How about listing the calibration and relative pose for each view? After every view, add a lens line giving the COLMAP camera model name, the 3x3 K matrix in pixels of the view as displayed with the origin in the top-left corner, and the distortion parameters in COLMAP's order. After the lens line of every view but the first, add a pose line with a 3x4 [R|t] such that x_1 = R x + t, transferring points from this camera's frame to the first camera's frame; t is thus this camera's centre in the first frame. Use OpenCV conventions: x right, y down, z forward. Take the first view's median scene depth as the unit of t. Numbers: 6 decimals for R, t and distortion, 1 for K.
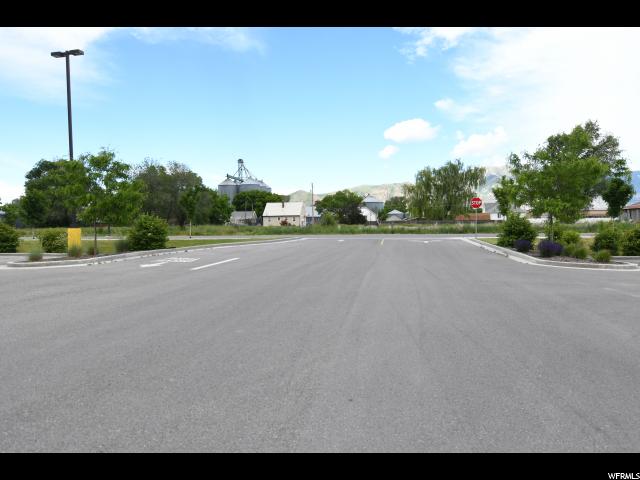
lens RADIAL K [[436.3, 0, 320.0], [0, 436.3, 240.0], [0, 0, 1]] dist [-0.003156, -0.007124]
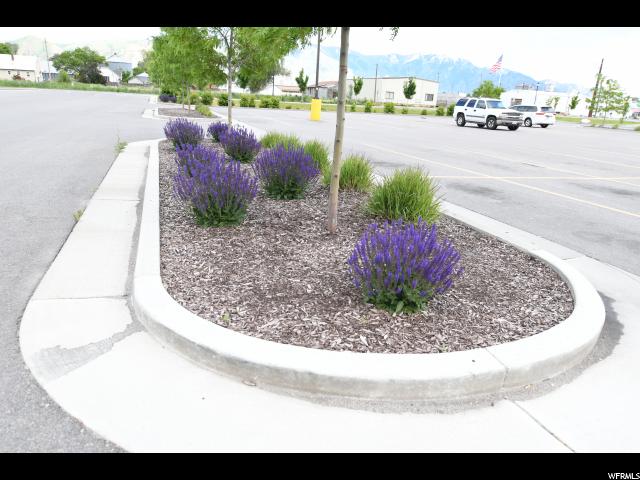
lens RADIAL K [[436.3, 0, 320.0], [0, 436.3, 240.0], [0, 0, 1]] dist [-0.003156, -0.007124]
pose [[0.872665, -0.092789, 0.479422, 0.025068], [-0.048734, 0.960330, 0.274573, 0.024586], [-0.485881, -0.262975, 0.833525, -0.545820]]
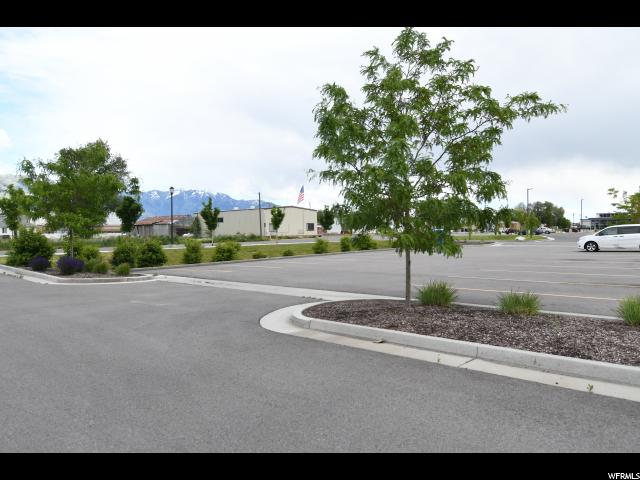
lens RADIAL K [[436.3, 0, 320.0], [0, 436.3, 240.0], [0, 0, 1]] dist [-0.003156, -0.007124]
pose [[0.524078, -0.012327, 0.851581, 0.005583], [0.041807, 0.999062, -0.011268, -0.001615], [-0.850643, 0.041507, 0.524102, 0.033602]]
